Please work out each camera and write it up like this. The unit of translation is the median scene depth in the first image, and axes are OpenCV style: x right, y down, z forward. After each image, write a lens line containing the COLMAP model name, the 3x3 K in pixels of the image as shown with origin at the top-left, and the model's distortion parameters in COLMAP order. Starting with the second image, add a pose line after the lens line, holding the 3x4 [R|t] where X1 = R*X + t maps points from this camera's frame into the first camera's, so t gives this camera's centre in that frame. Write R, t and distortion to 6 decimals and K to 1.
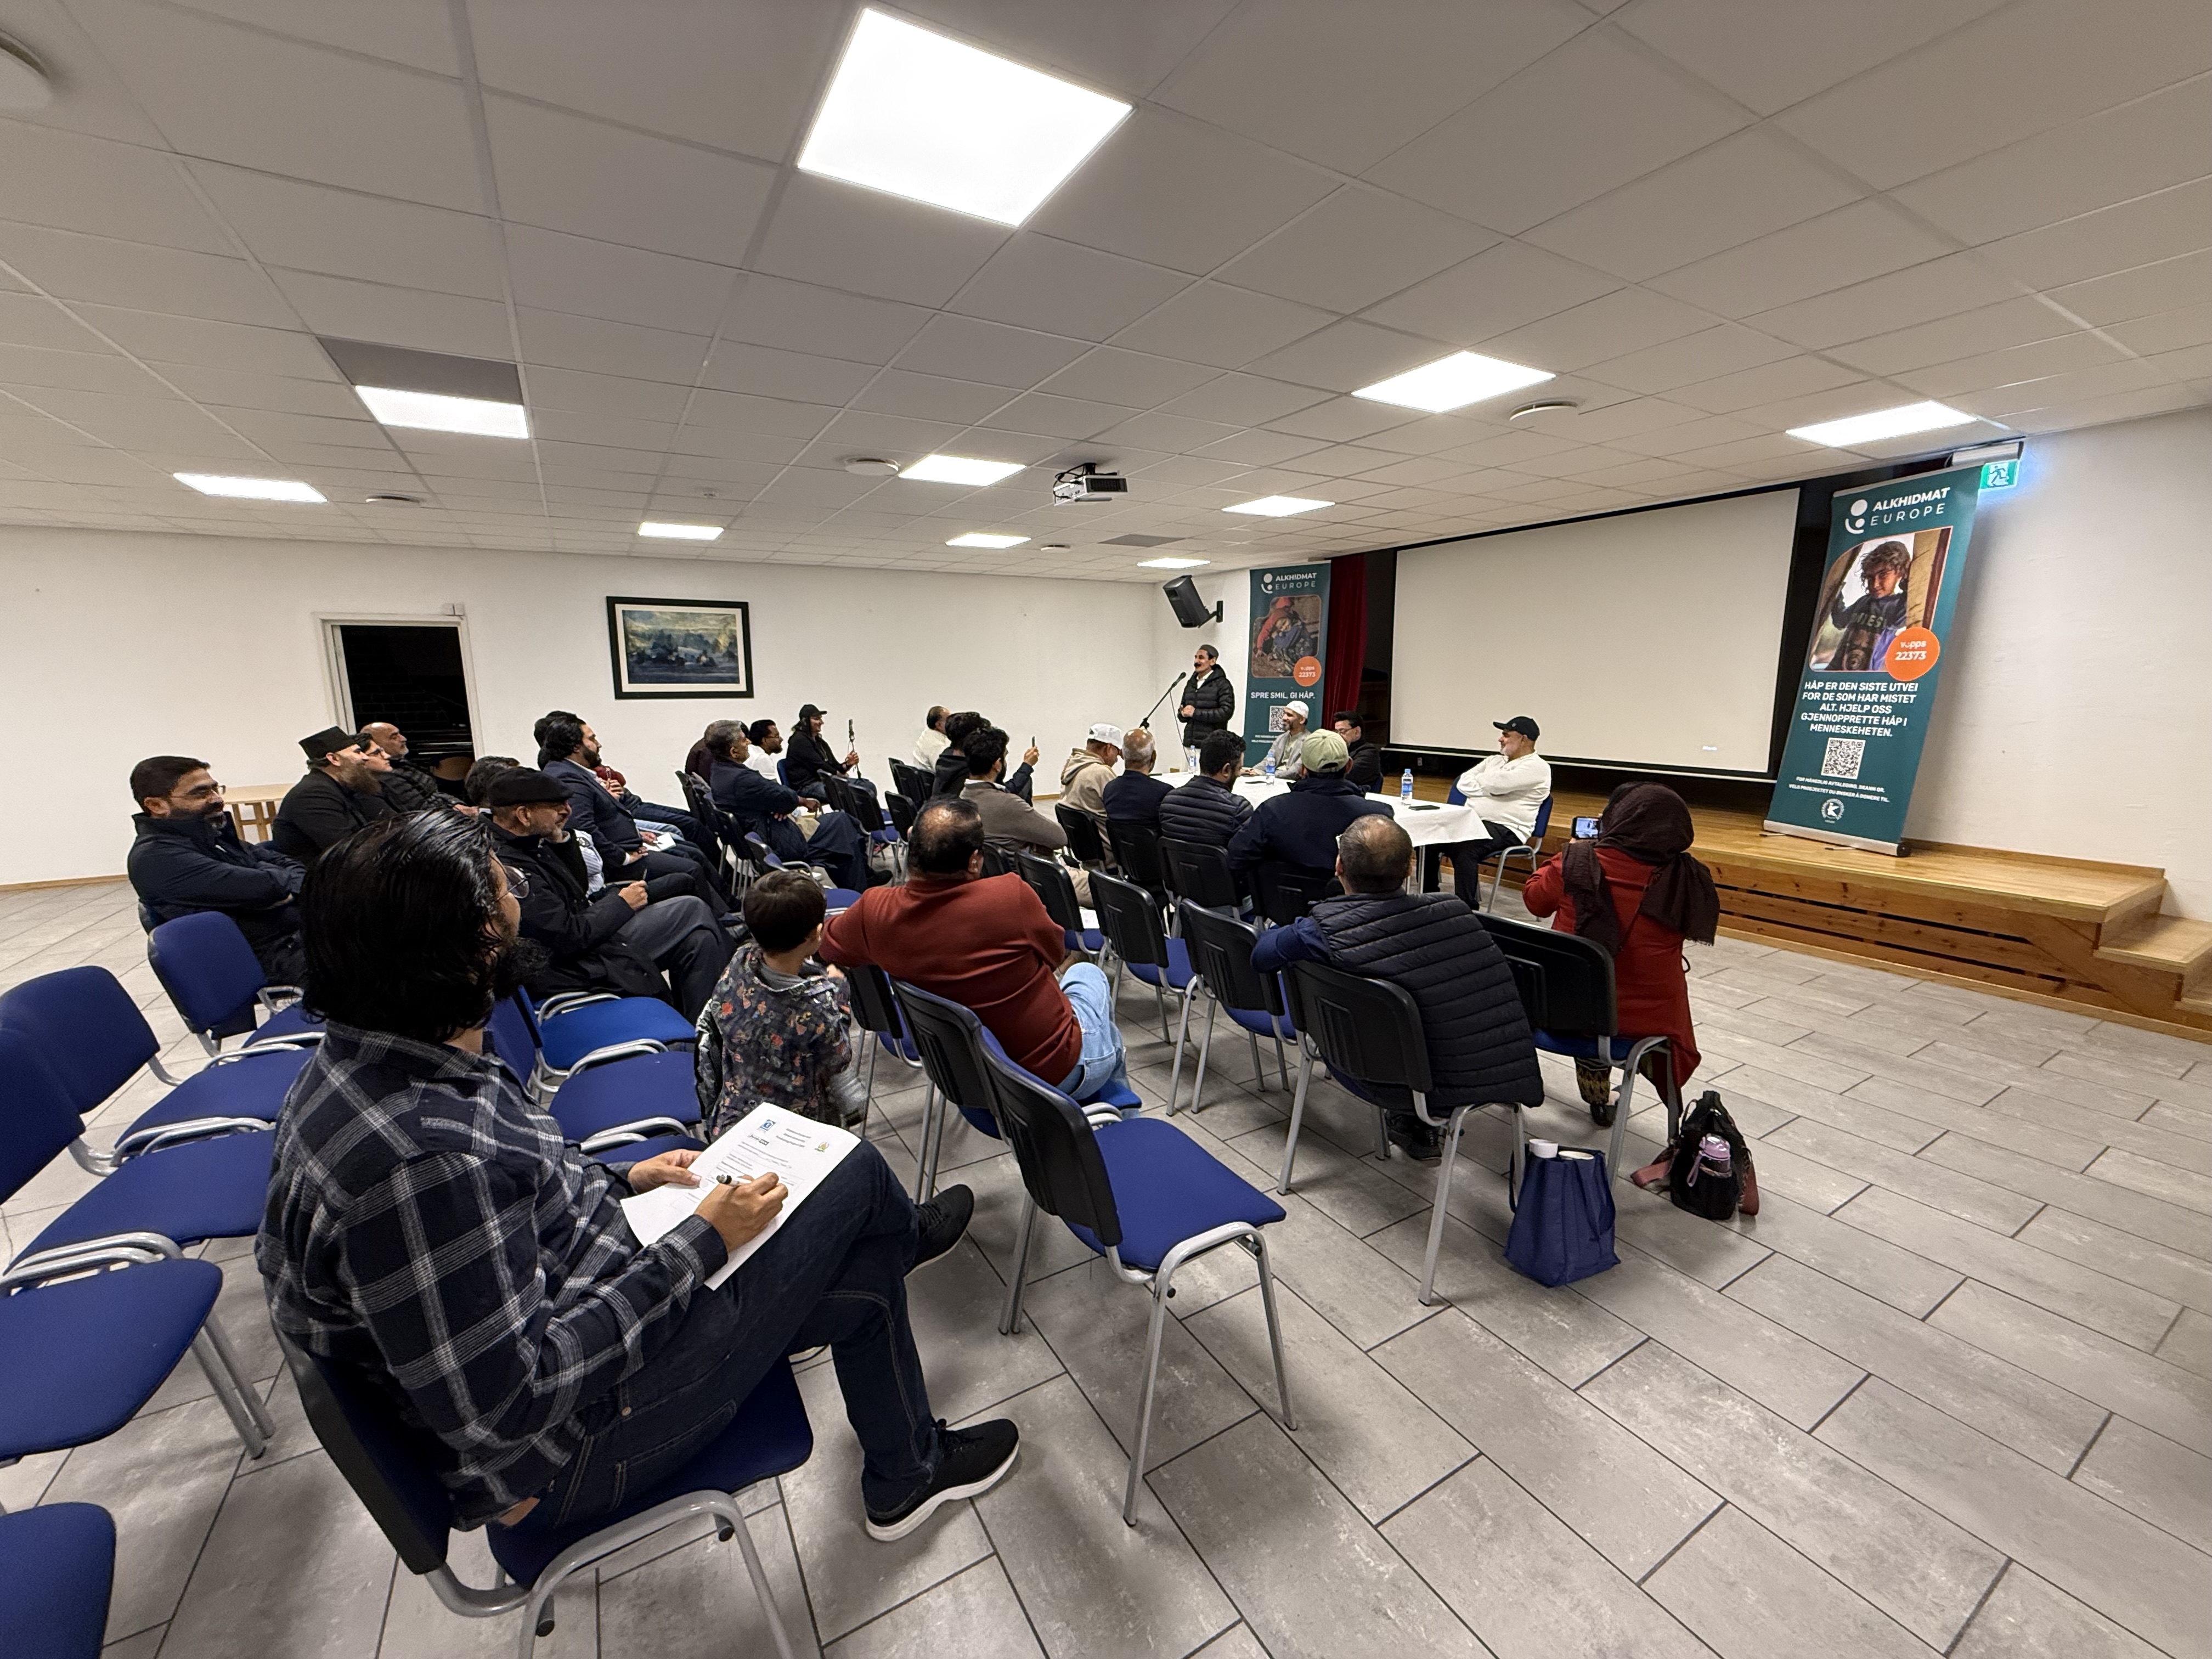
lens RADIAL K [[873.7, 0, 1093.3], [0, 873.7, 828.2], [0, 0, 1]] dist [-0.000060, -0.000282]
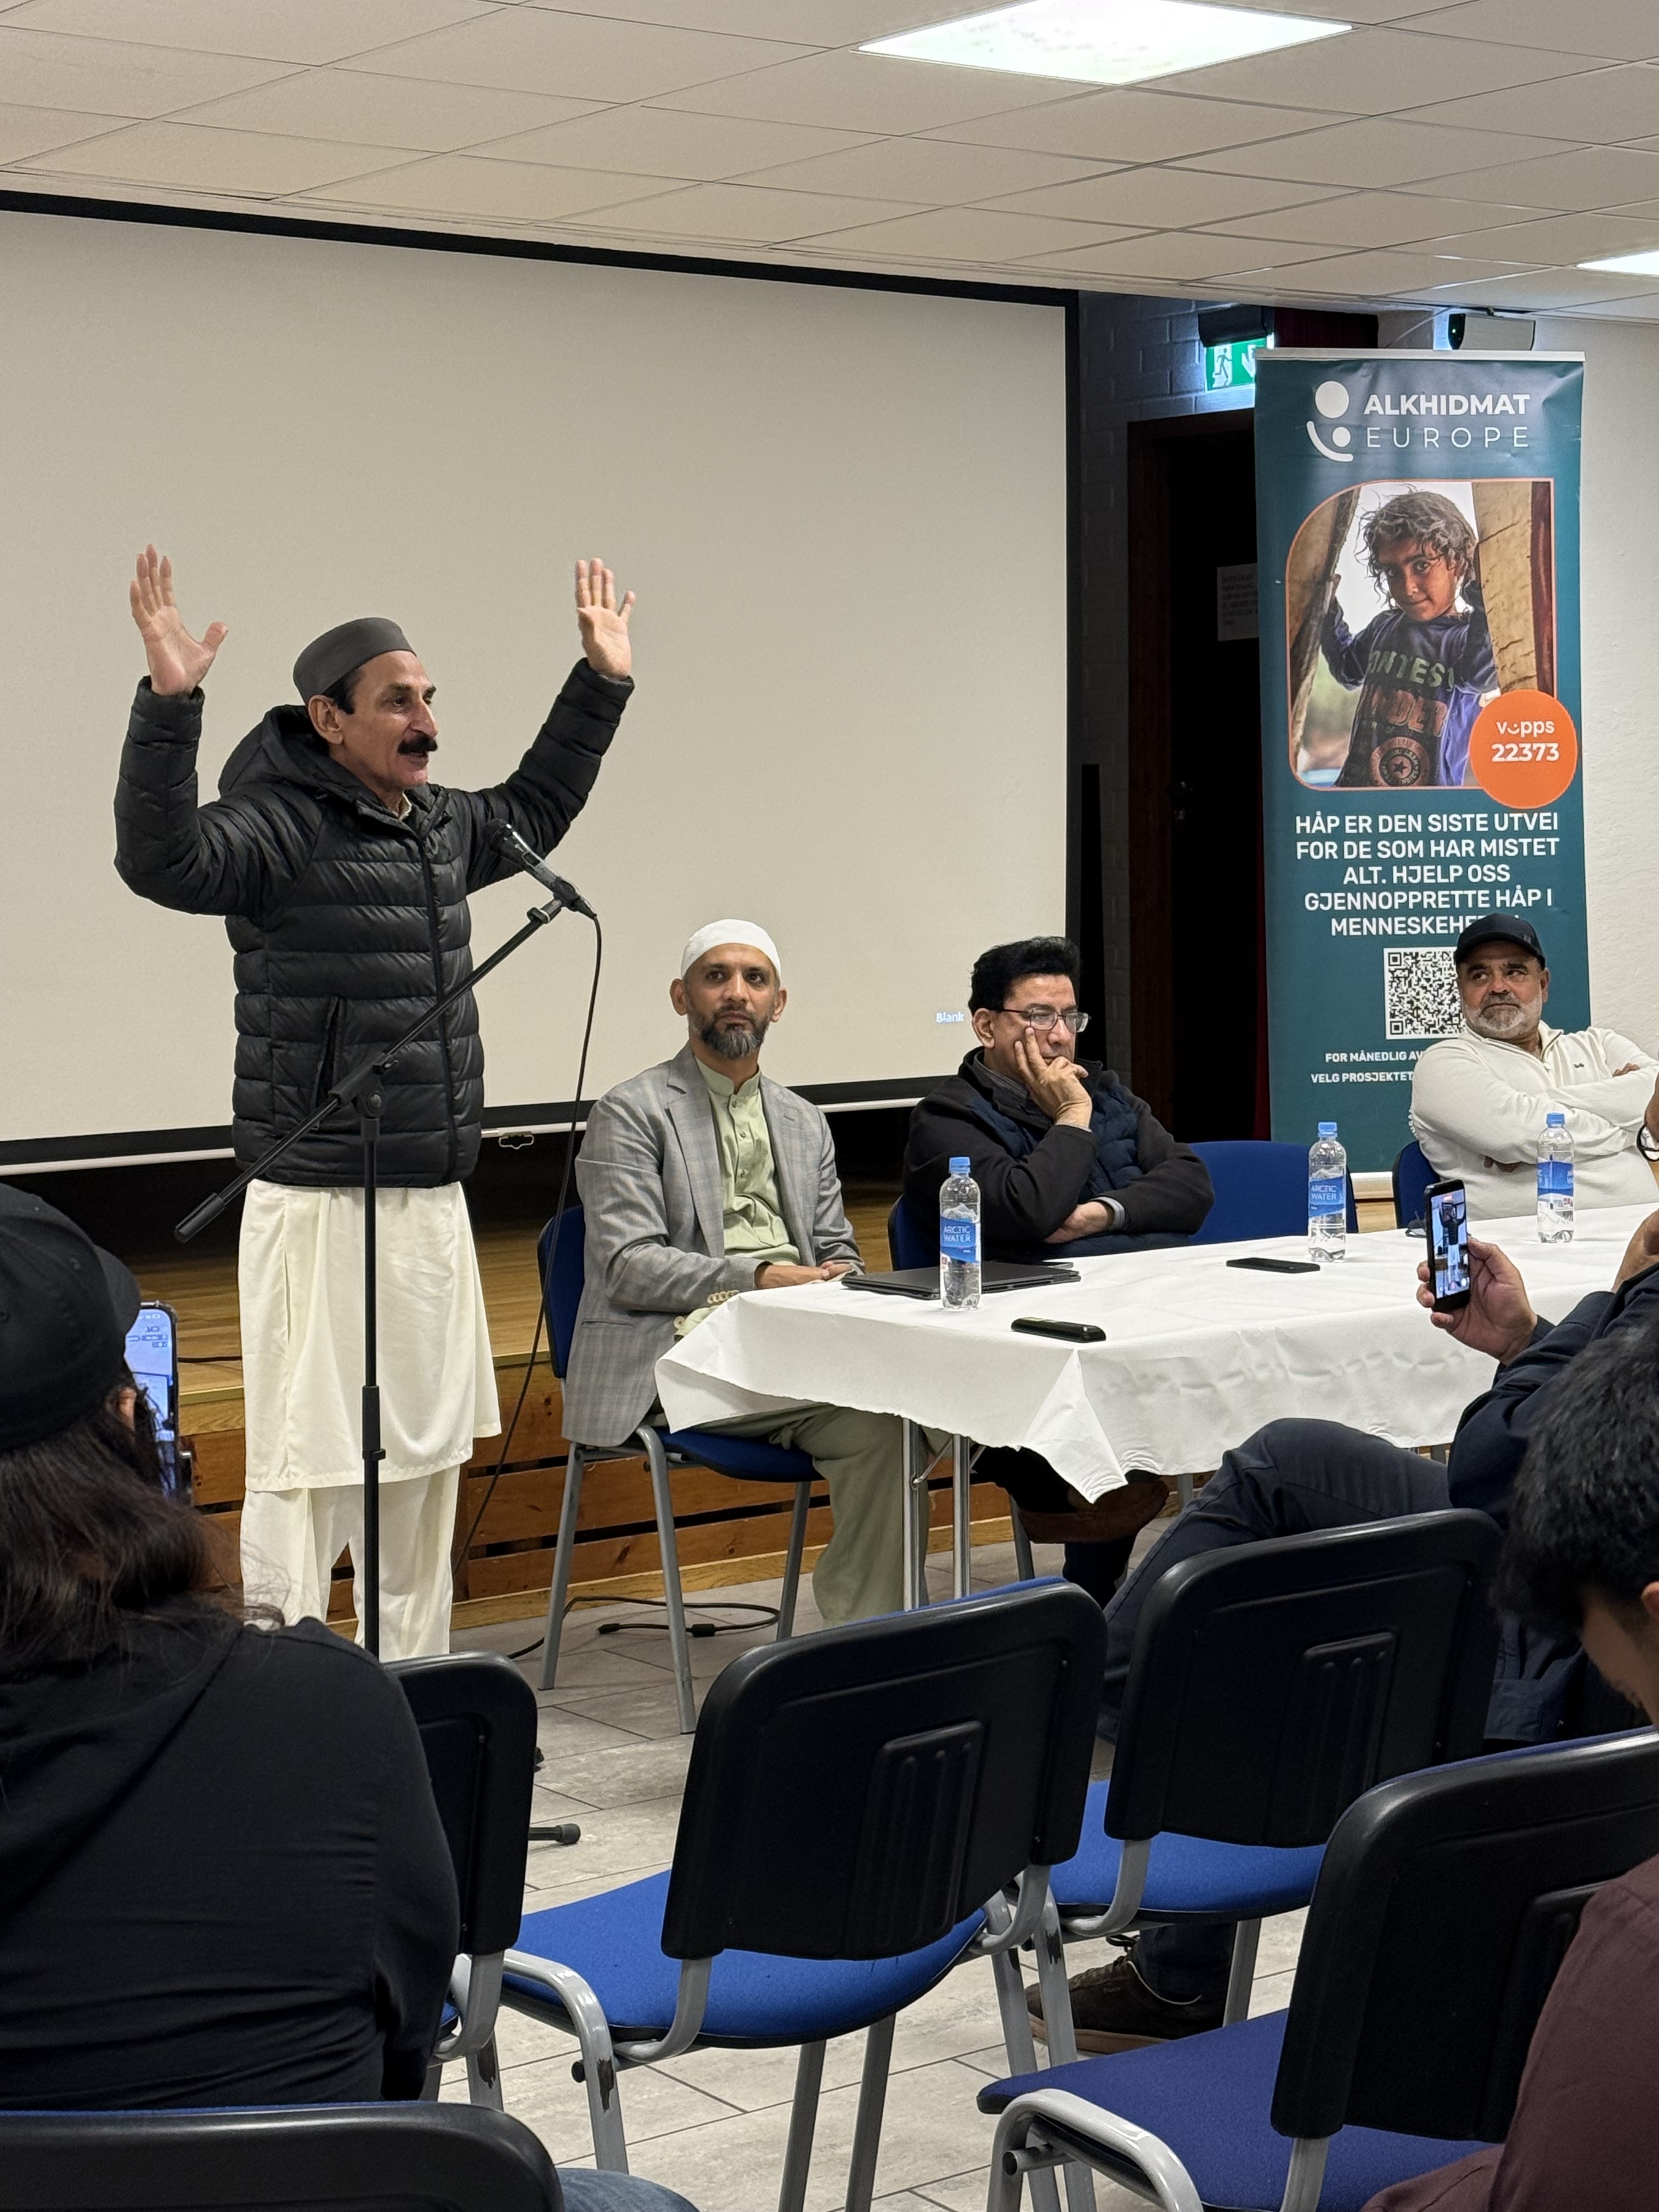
lens RADIAL K [[3839.9, 0, 829.5], [0, 3839.9, 1106.0], [0, 0, 1]] dist [0.171979, -0.080591]
pose [[-0.108481, -0.068907, 0.991707, -0.961659], [0.184729, 0.978822, 0.088218, -0.247342], [-0.976784, 0.192767, -0.093455, 1.488441]]
